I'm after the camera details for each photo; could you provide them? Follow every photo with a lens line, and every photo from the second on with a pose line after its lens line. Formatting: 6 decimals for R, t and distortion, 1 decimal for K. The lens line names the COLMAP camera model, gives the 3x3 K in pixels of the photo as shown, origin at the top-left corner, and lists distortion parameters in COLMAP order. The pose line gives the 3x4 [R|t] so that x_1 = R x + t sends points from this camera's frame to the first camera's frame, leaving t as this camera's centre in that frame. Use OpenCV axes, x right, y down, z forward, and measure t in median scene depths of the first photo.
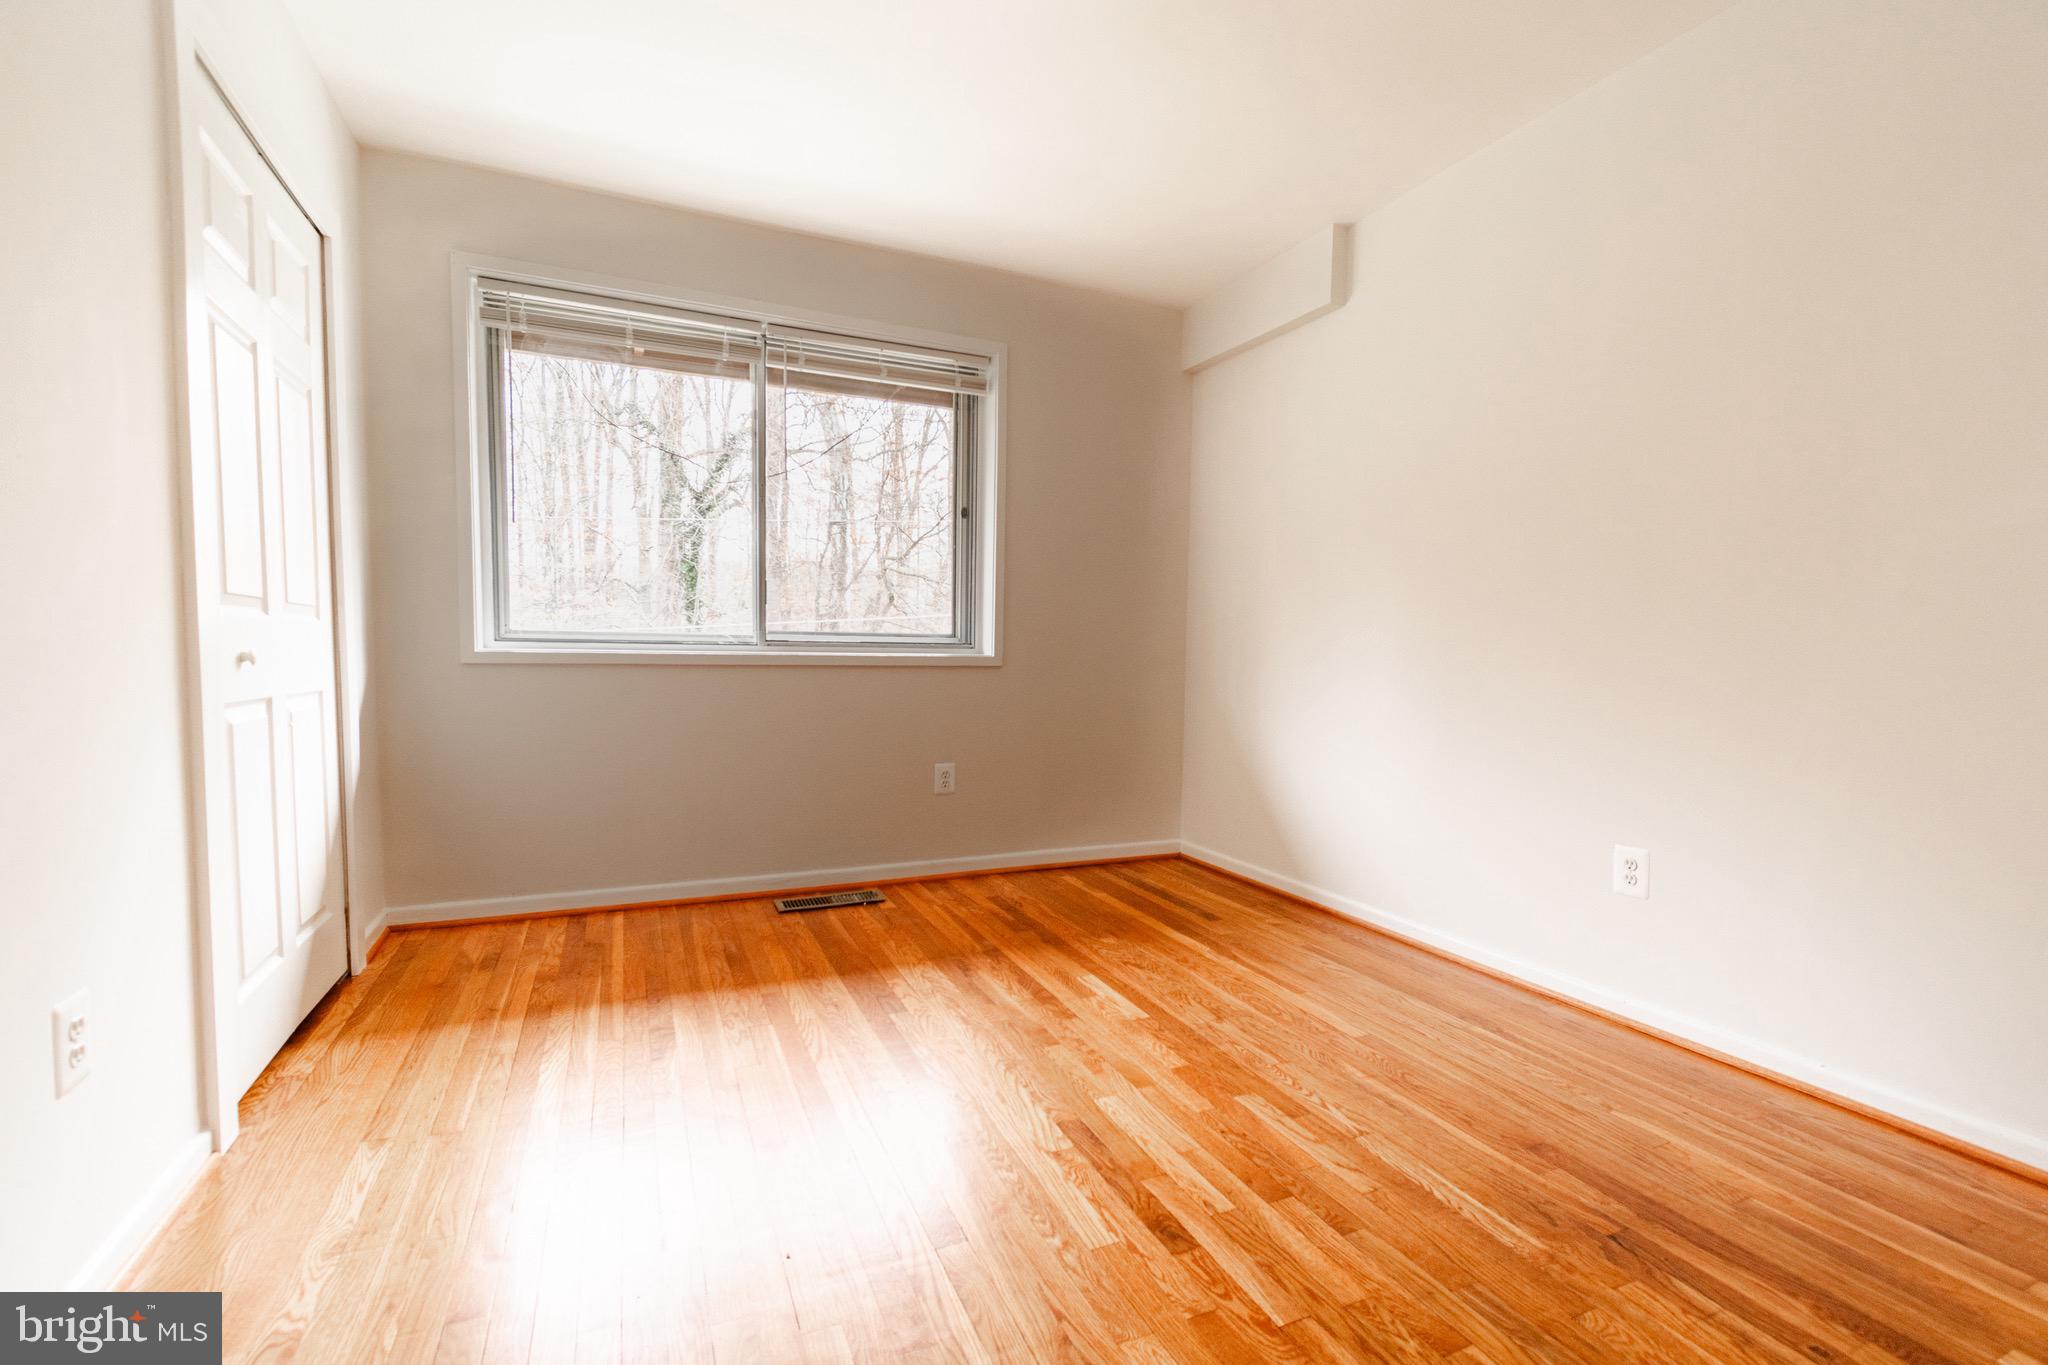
lens RADIAL K [[910.3, 0, 1027.2], [0, 910.3, 713.4], [0, 0, 1]] dist [0.006691, -0.003772]
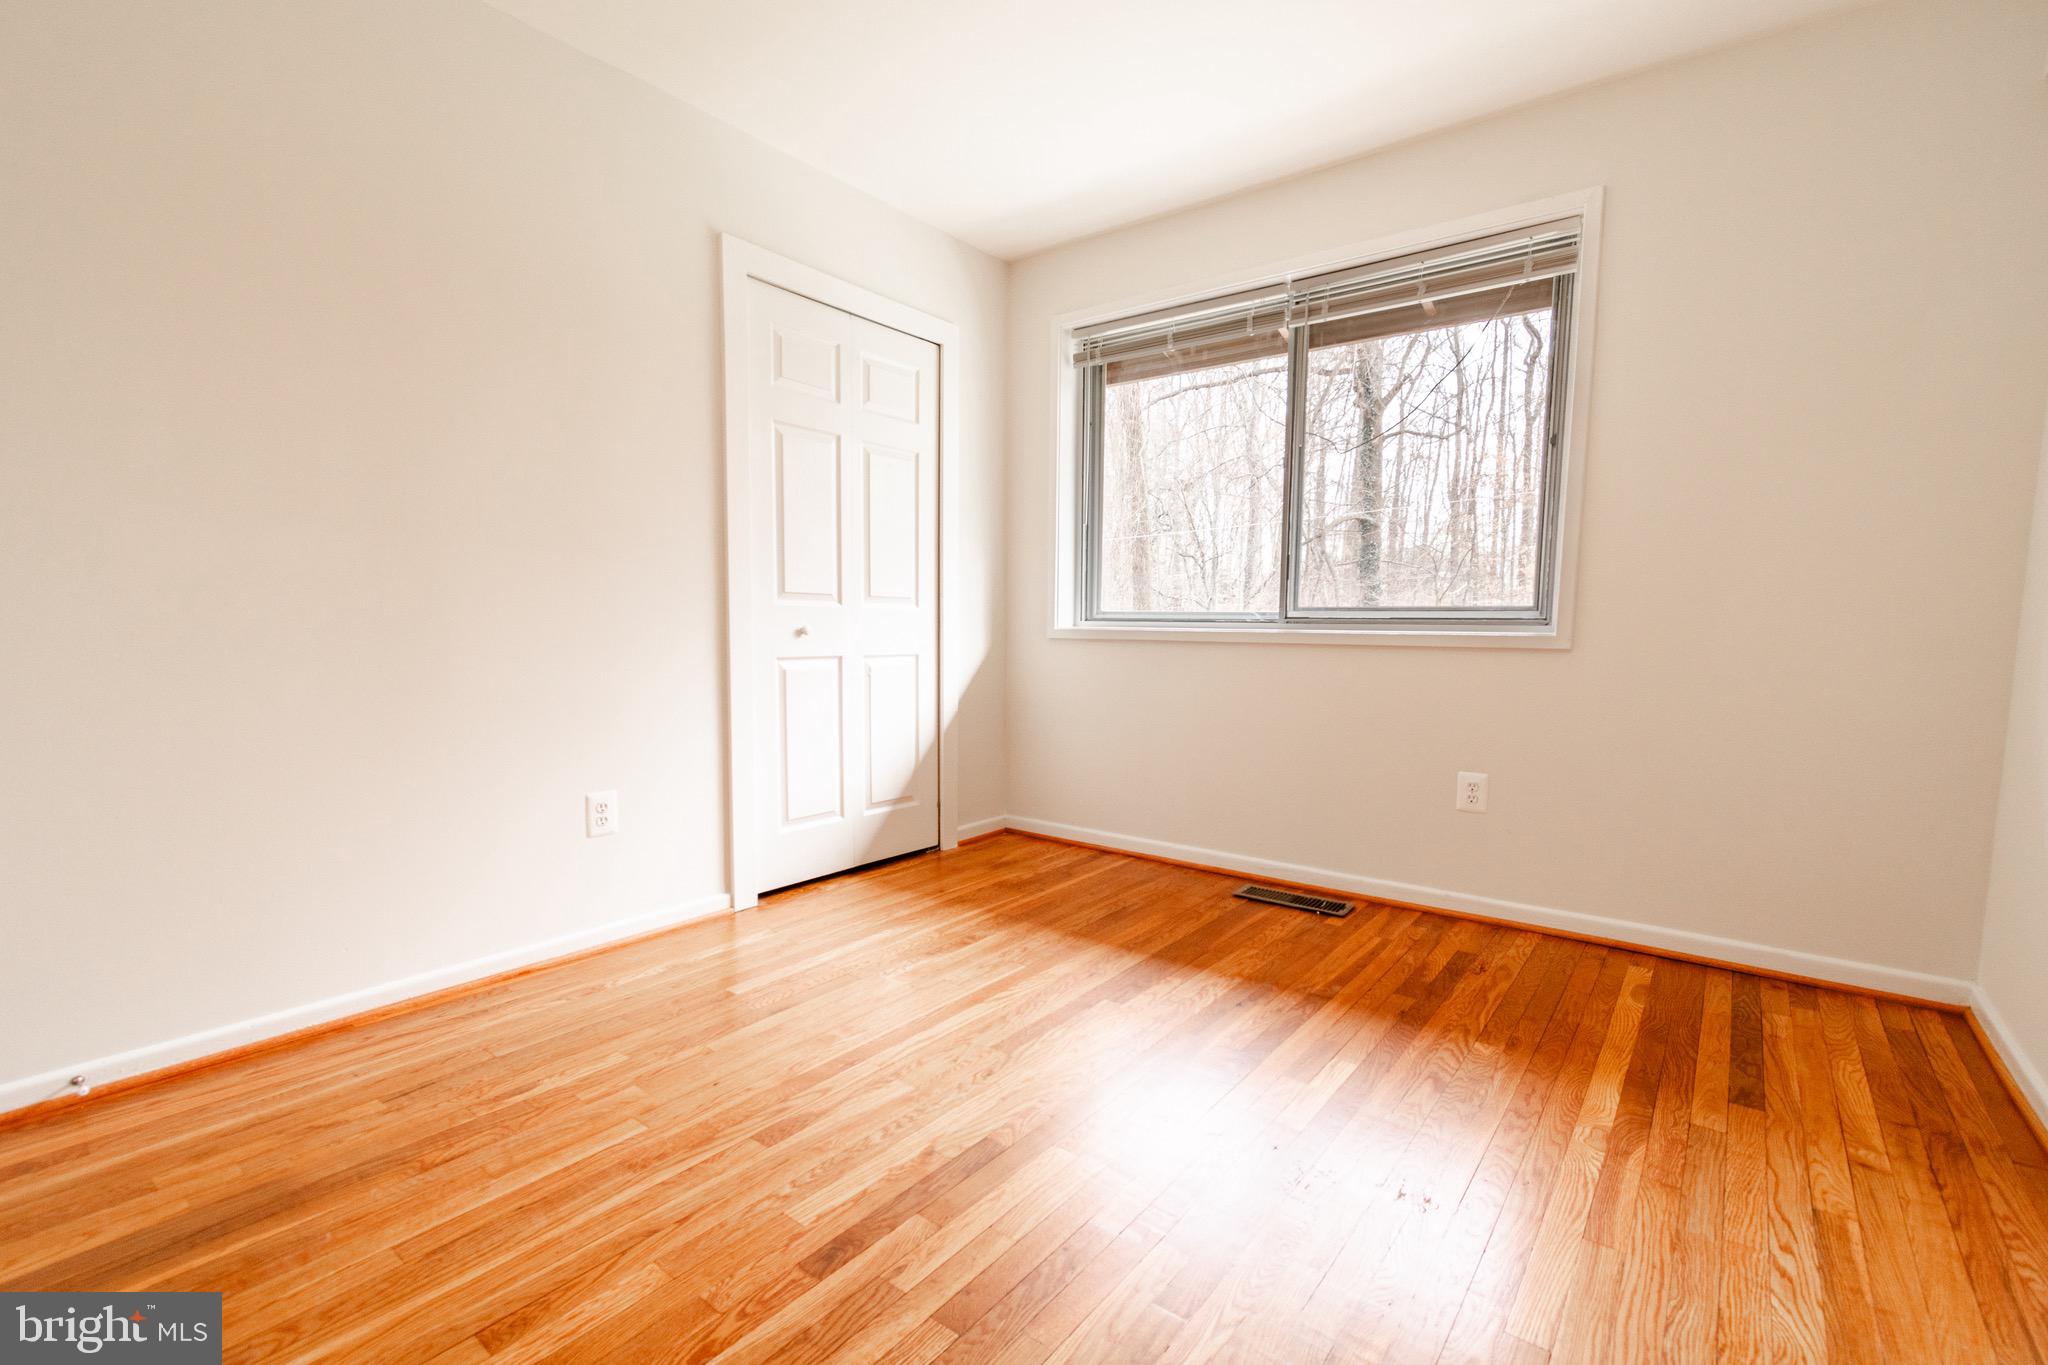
lens RADIAL K [[910.3, 0, 1027.2], [0, 910.3, 713.4], [0, 0, 1]] dist [0.006691, -0.003772]
pose [[0.471448, 0.079018, -0.878347, 0.588577], [-0.063340, 0.996440, 0.055644, -0.021338], [0.879616, 0.029401, 0.474775, 0.418354]]
